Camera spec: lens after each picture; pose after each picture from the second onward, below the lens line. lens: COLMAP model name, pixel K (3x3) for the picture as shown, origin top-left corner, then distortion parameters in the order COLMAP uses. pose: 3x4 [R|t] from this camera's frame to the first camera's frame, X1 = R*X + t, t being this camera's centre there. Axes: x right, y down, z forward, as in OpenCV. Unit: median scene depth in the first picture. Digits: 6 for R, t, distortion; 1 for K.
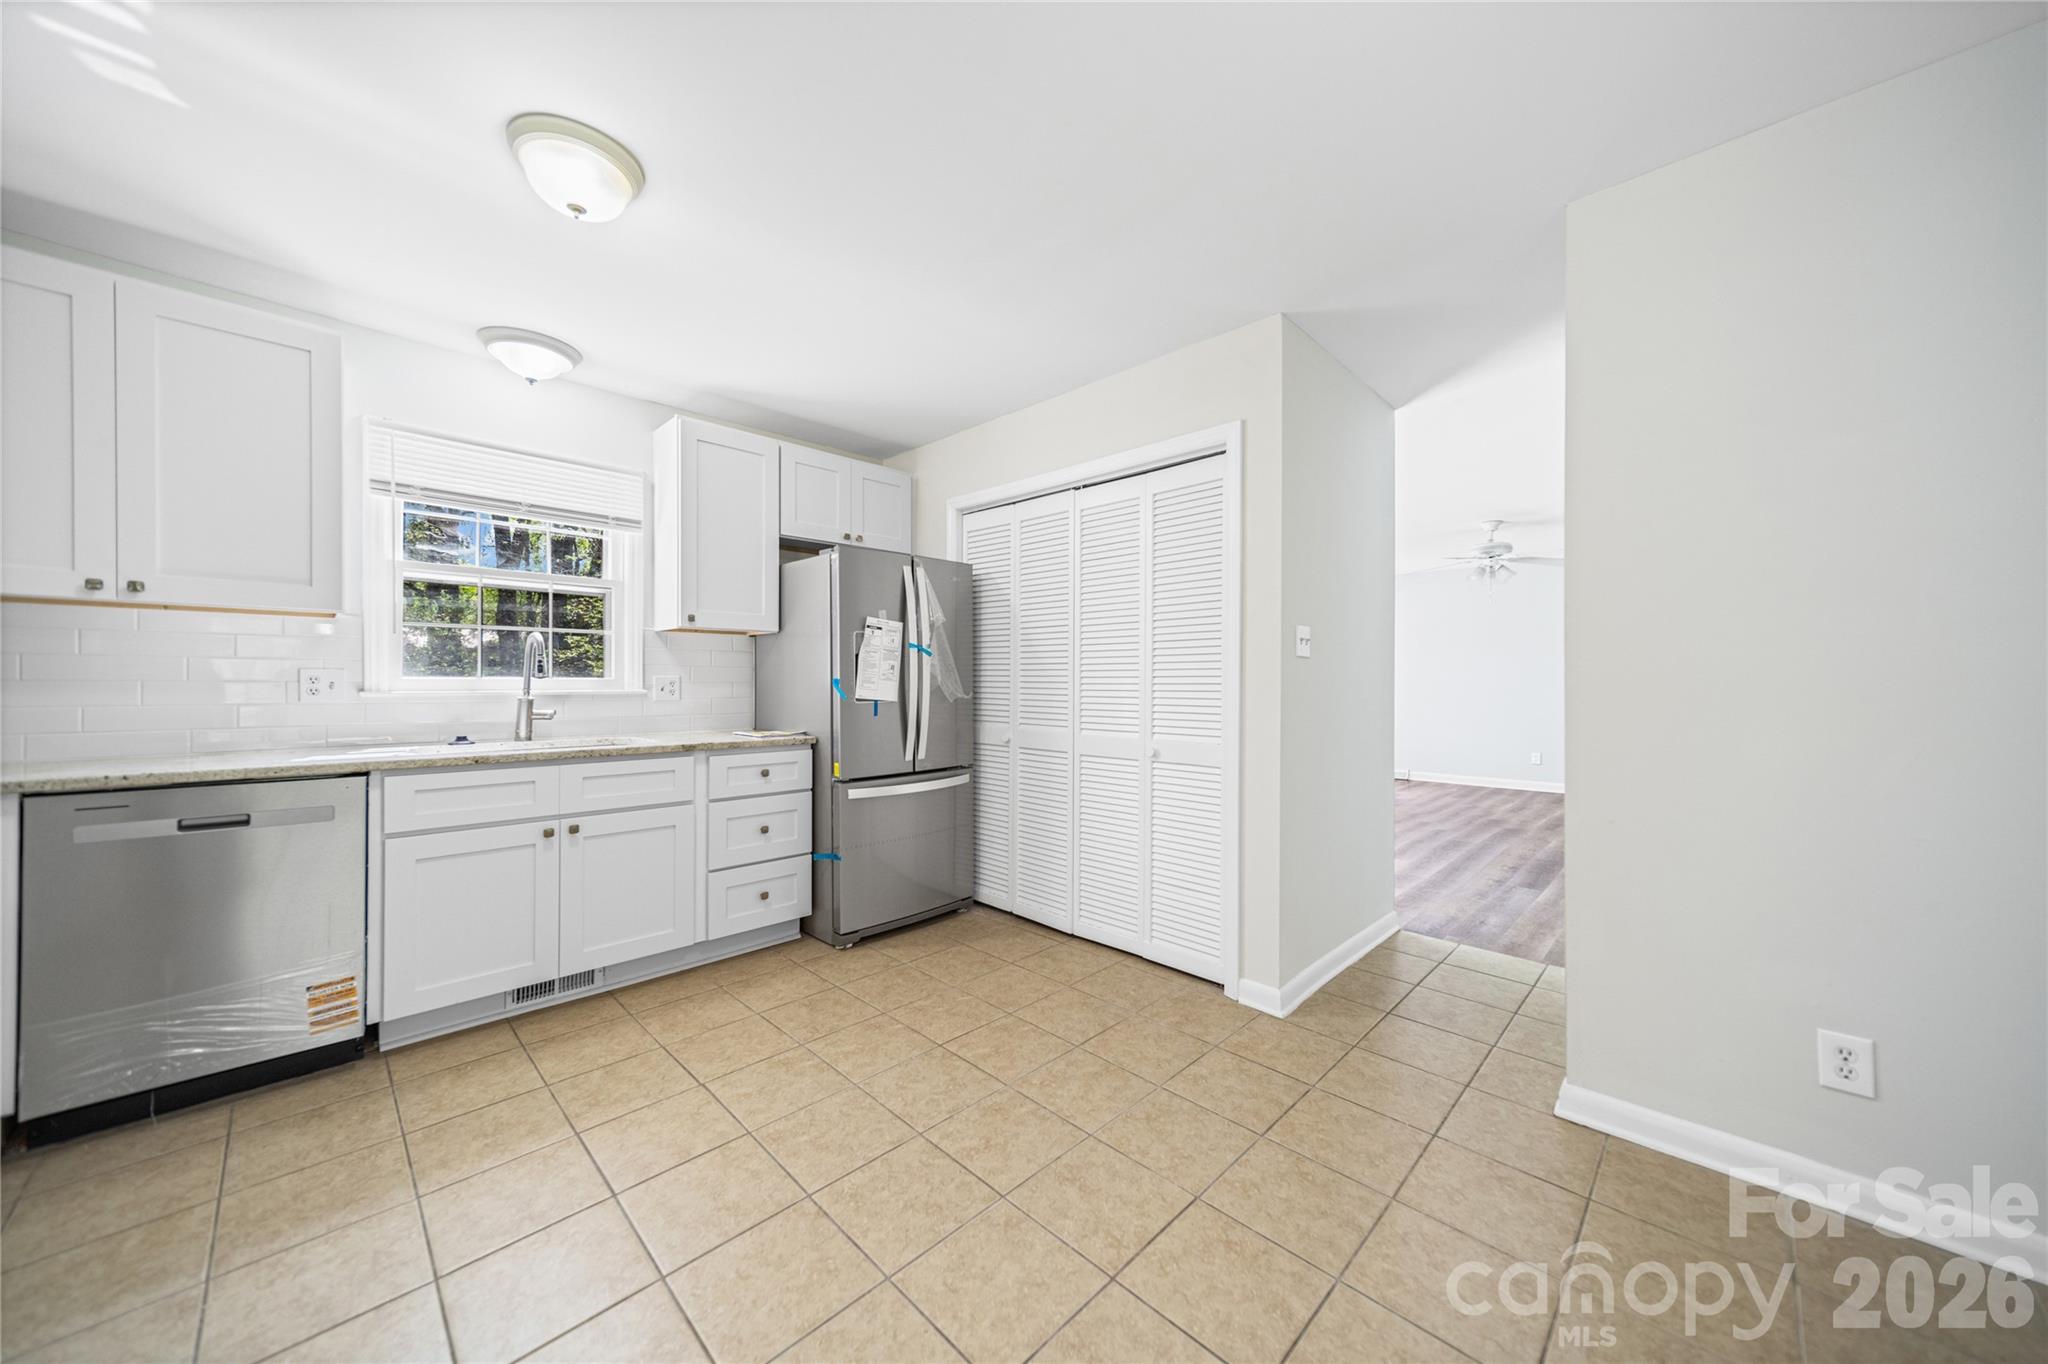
lens RADIAL K [[711.7, 0, 1019.2], [0, 711.7, 681.2], [0, 0, 1]] dist [0.004580, 0.000002]
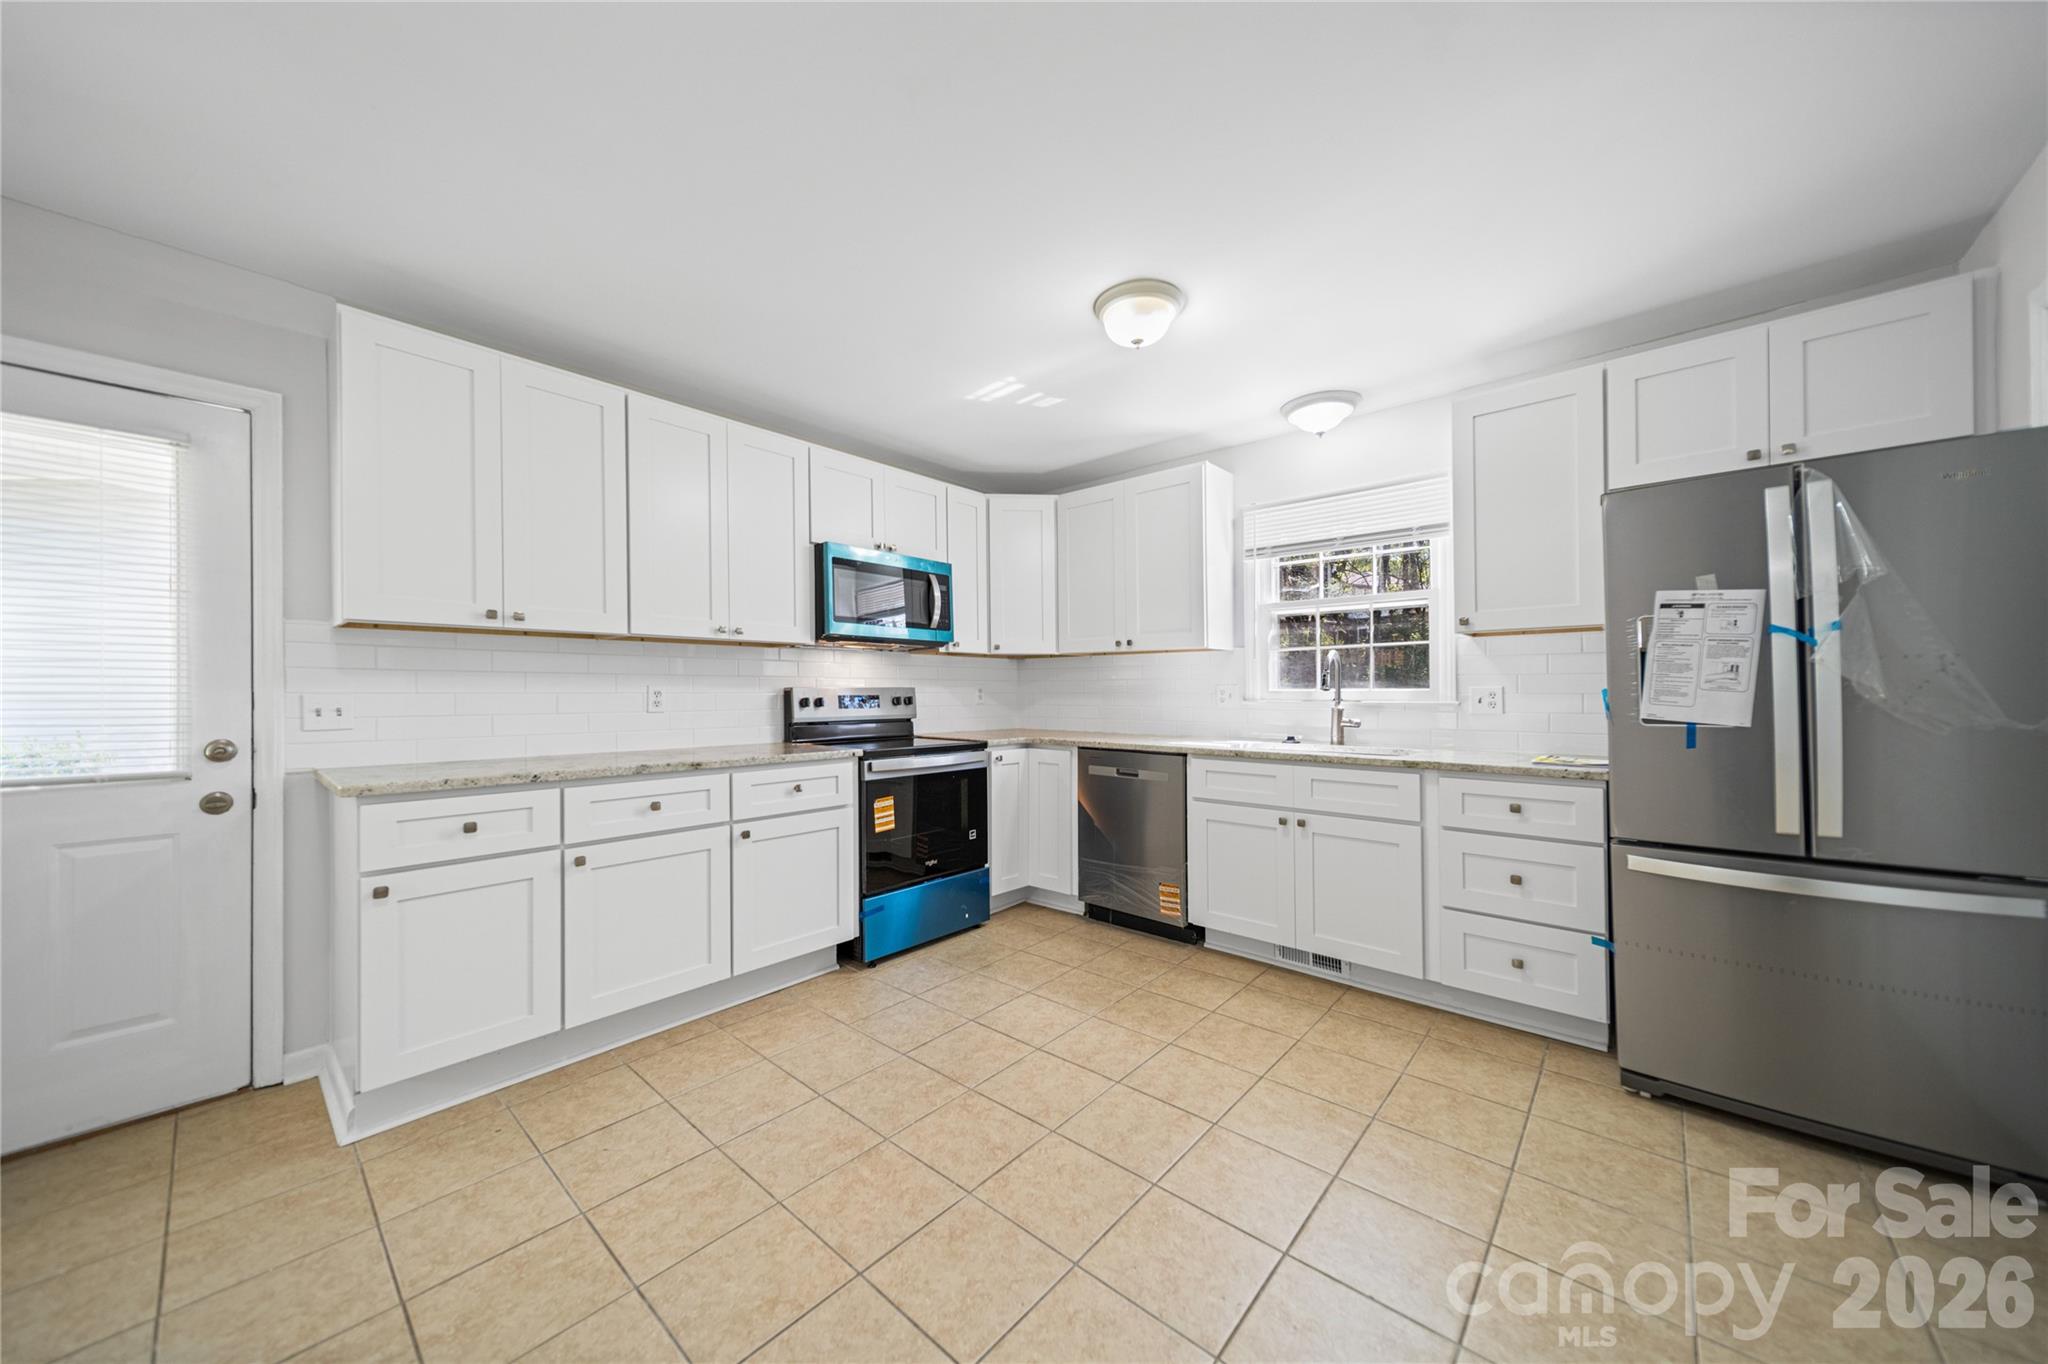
lens RADIAL K [[711.7, 0, 1017.9], [0, 711.7, 688.5], [0, 0, 1]] dist [0.004580, 0.000002]
pose [[0.058663, -0.005711, -0.998262, 0.428120], [0.004599, 0.999975, -0.005450, -0.002788], [0.998267, -0.004271, 0.058688, 0.424316]]
